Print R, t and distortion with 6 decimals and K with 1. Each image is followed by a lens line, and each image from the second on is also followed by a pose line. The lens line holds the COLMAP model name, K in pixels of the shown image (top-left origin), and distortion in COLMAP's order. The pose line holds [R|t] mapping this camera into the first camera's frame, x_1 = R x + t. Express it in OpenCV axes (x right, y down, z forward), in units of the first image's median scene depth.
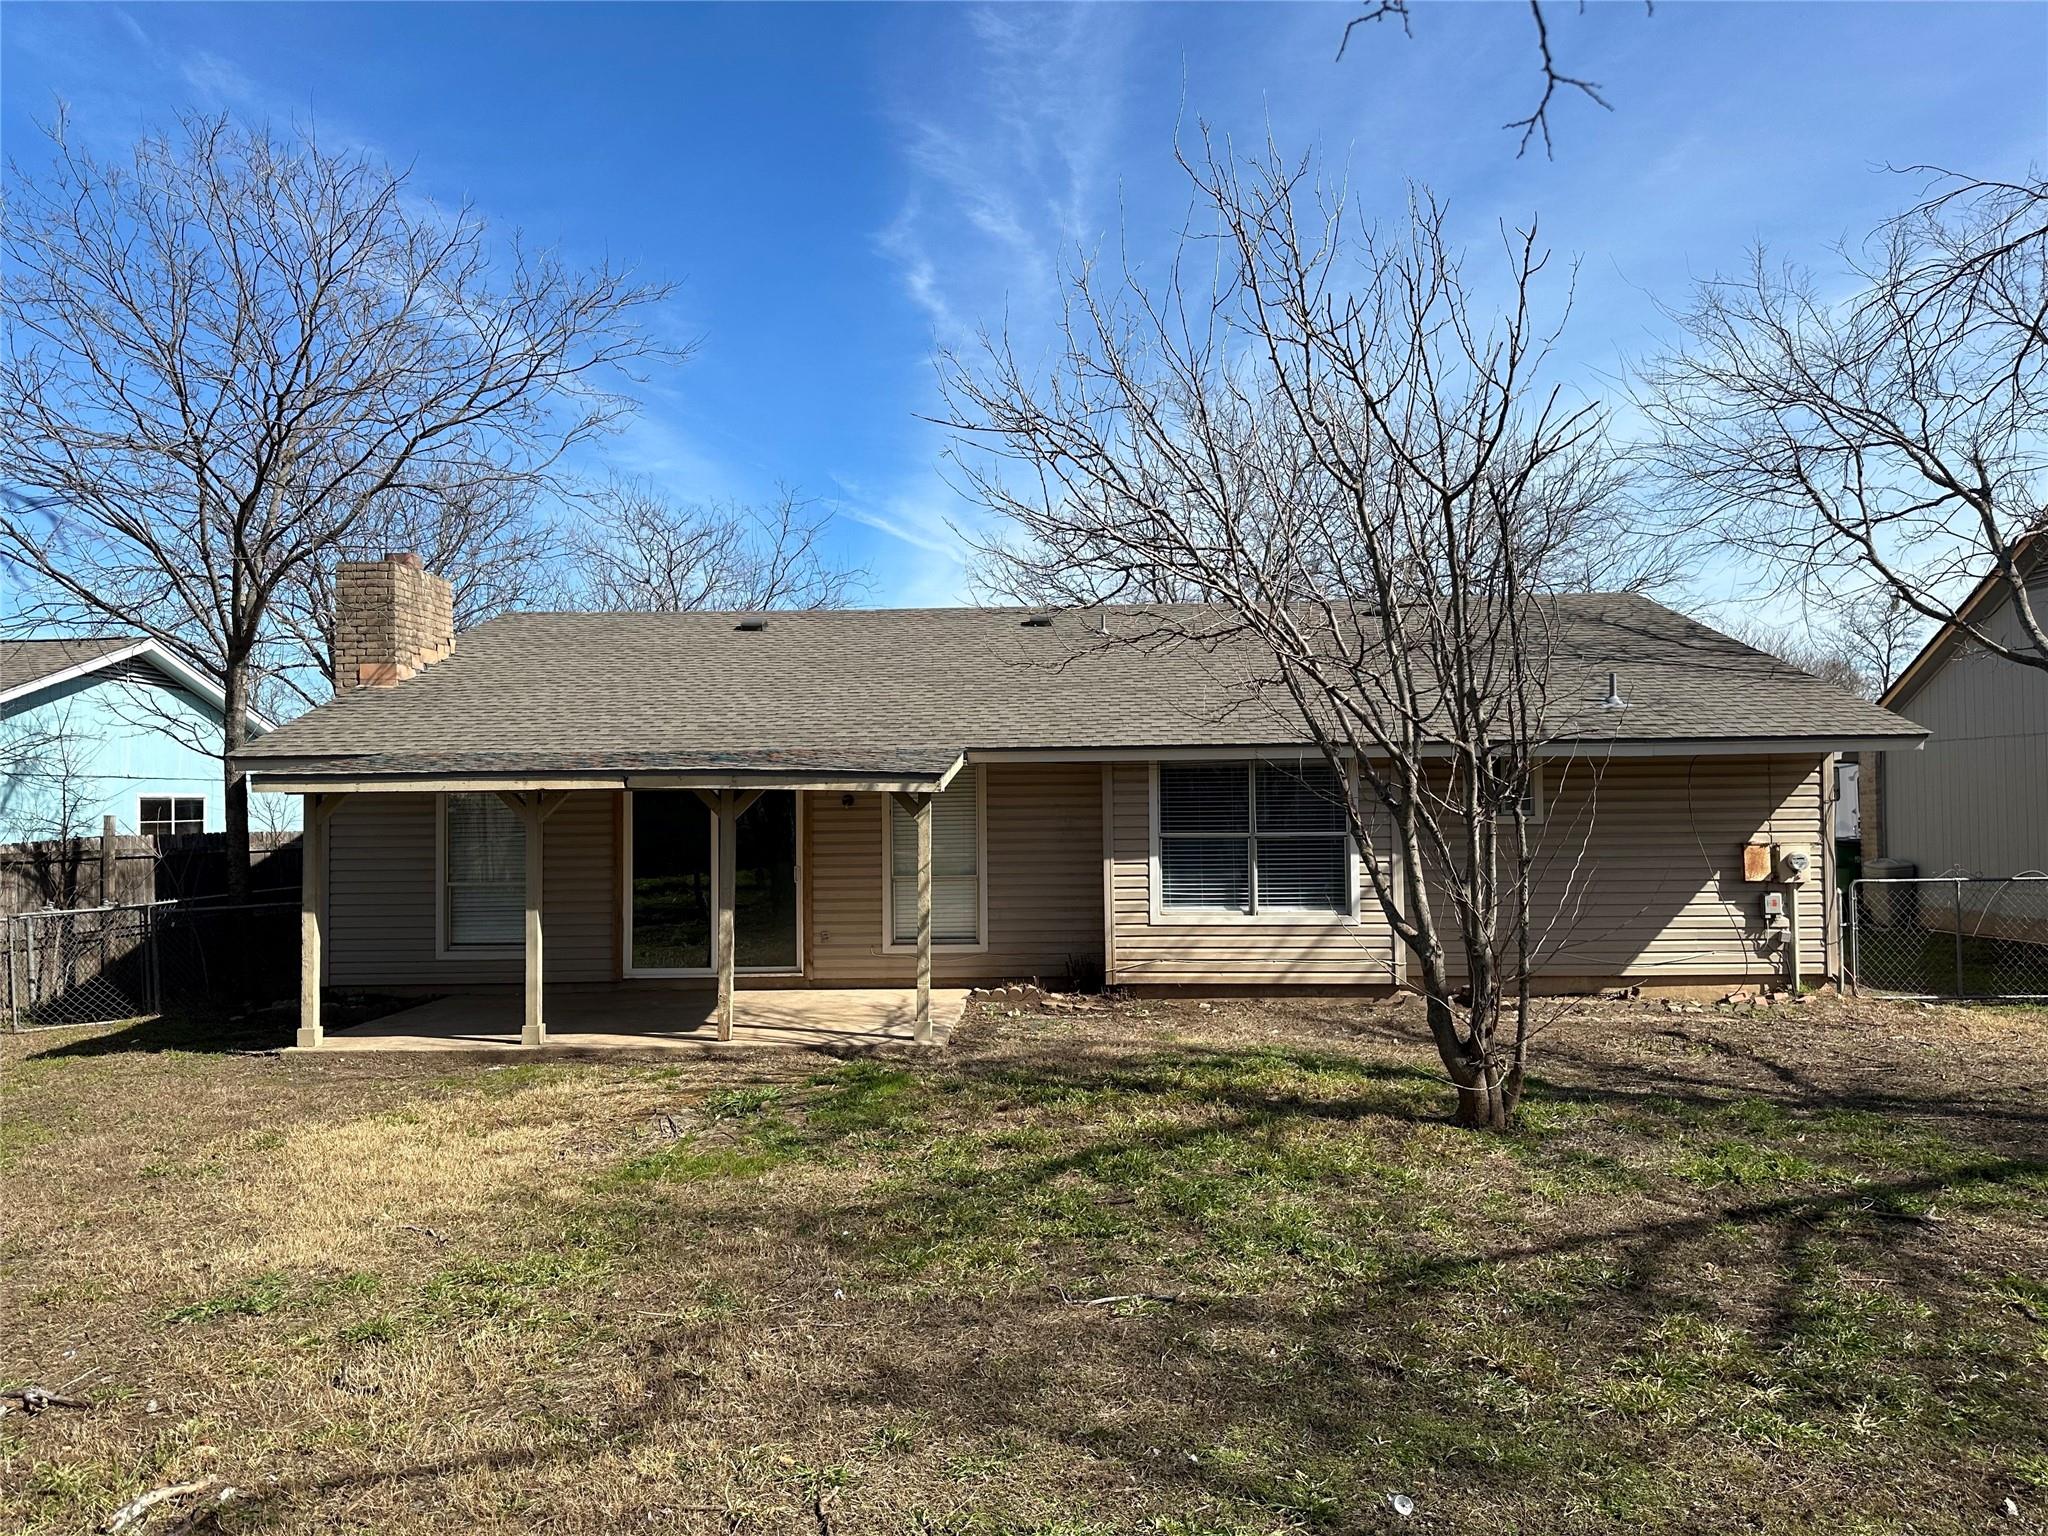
lens RADIAL K [[1473.6, 0, 1016.4], [0, 1473.6, 744.0], [0, 0, 1]] dist [0.121150, -0.179472]
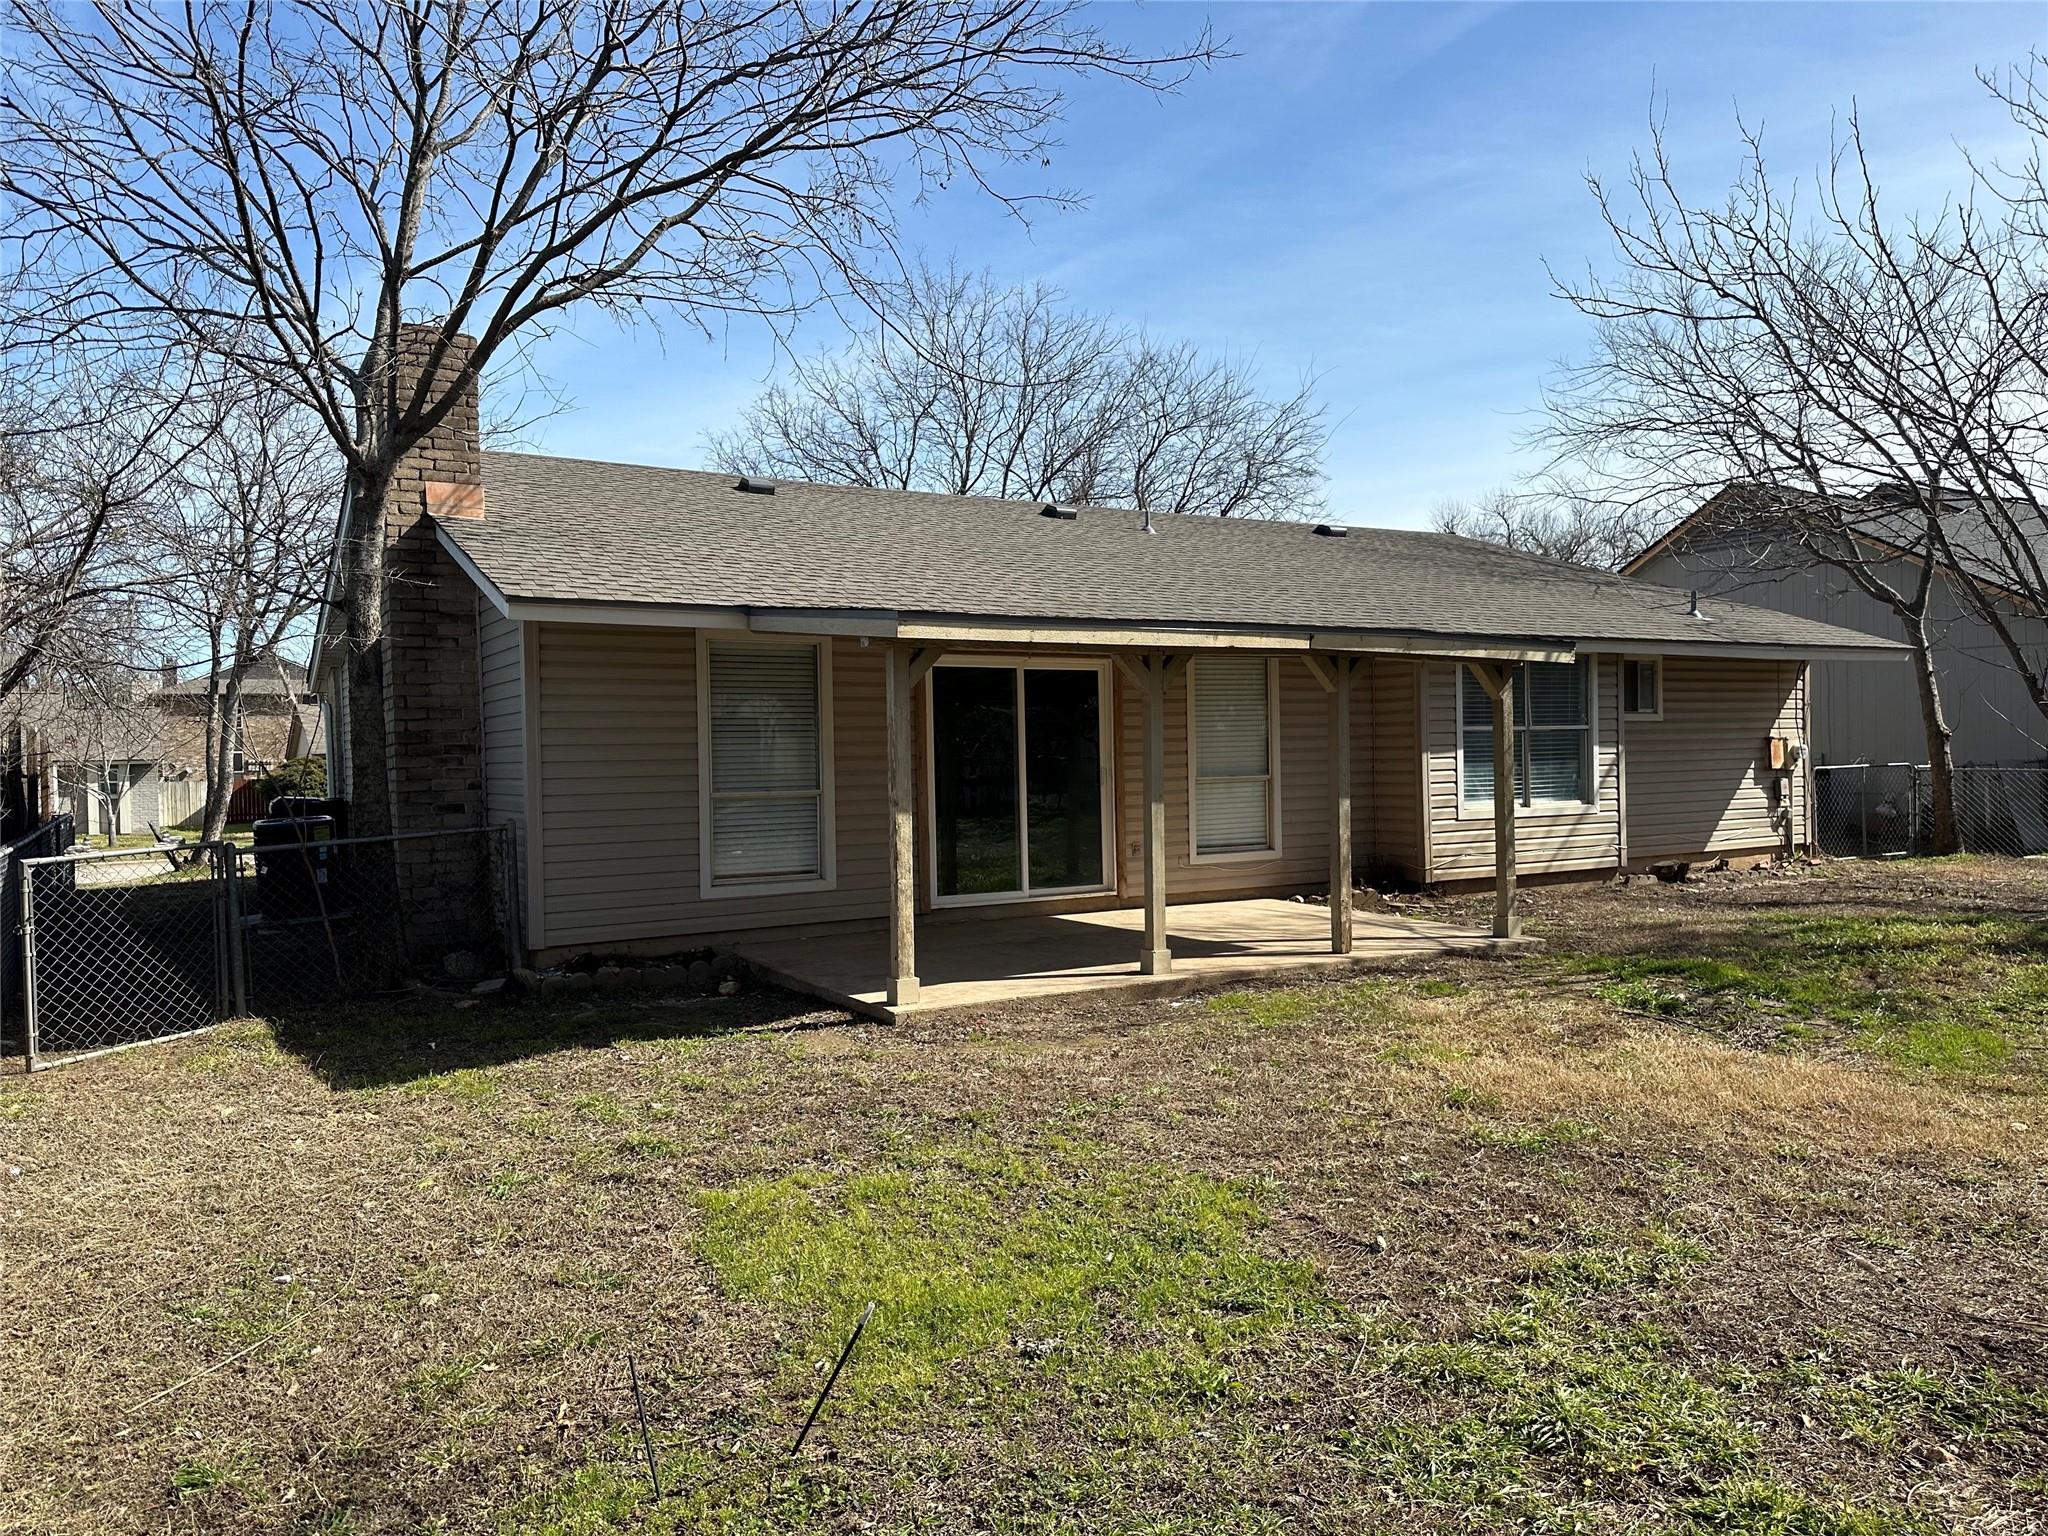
lens RADIAL K [[1459.2, 0, 1024.0], [0, 1459.2, 768.0], [0, 0, 1]] dist [0.130253, -0.170653]
pose [[0.833477, -0.010016, 0.552463, -0.674236], [-0.011785, 0.999286, 0.035898, 0.054927], [-0.552428, -0.036431, 0.832764, 0.335997]]
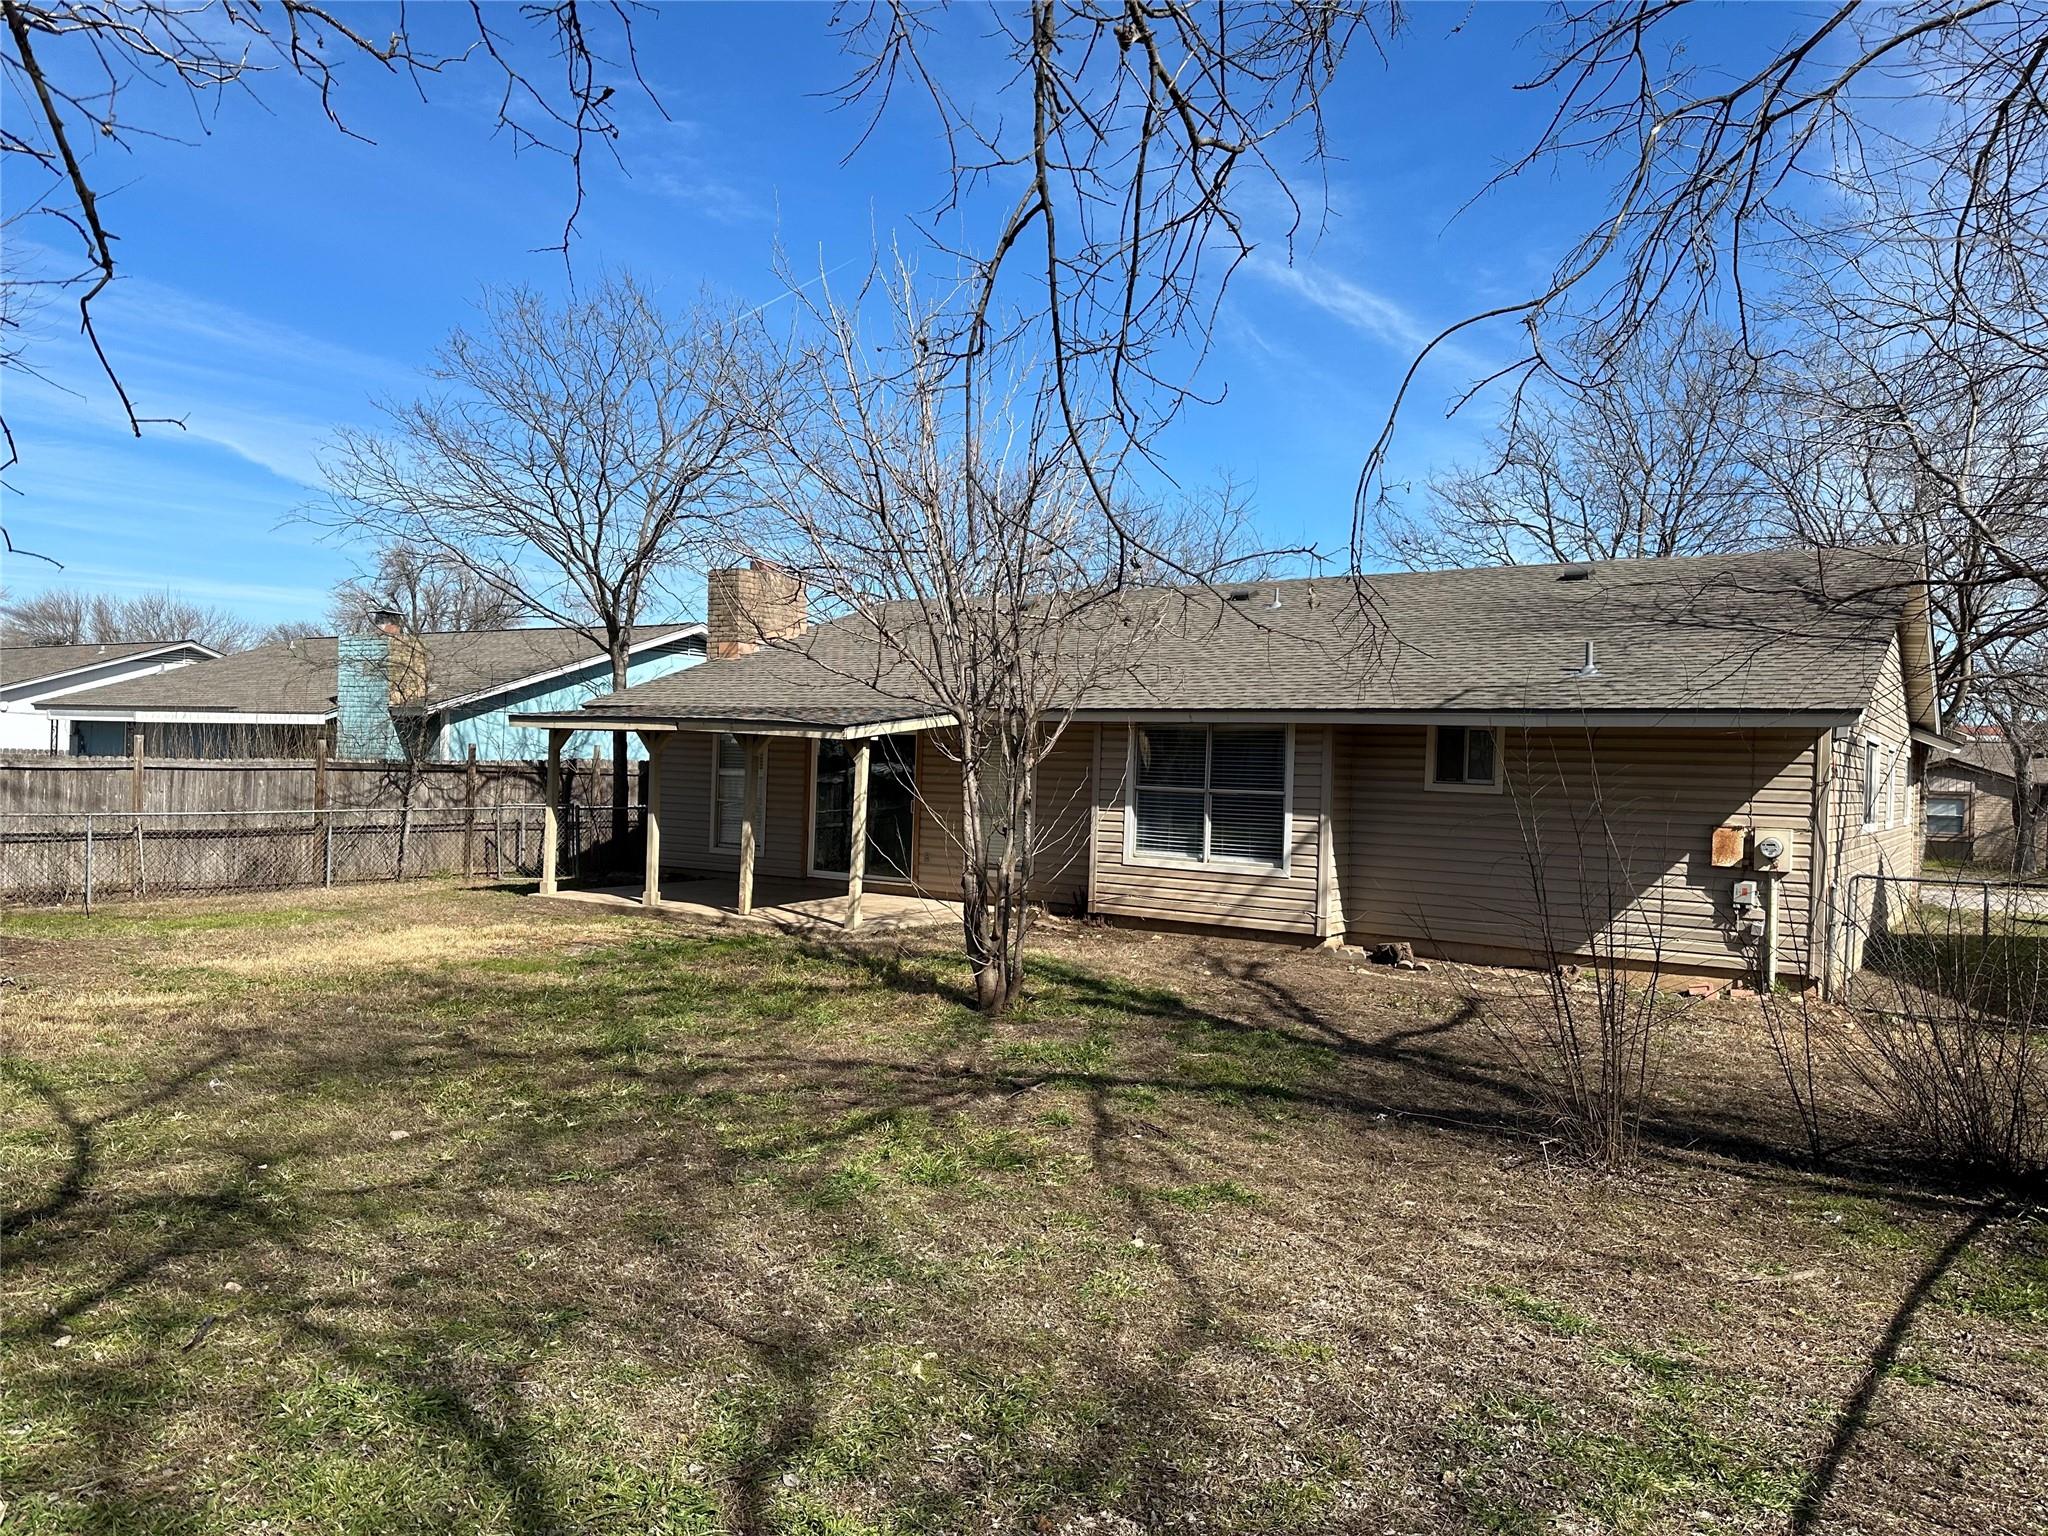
lens RADIAL K [[1459.2, 0, 1024.0], [0, 1459.2, 768.0], [0, 0, 1]] dist [0.130253, -0.170653]
pose [[0.838452, 0.038683, -0.543601, 0.626514], [-0.018415, 0.998919, 0.042681, -0.000141], [0.544664, -0.025776, 0.838258, 0.002210]]
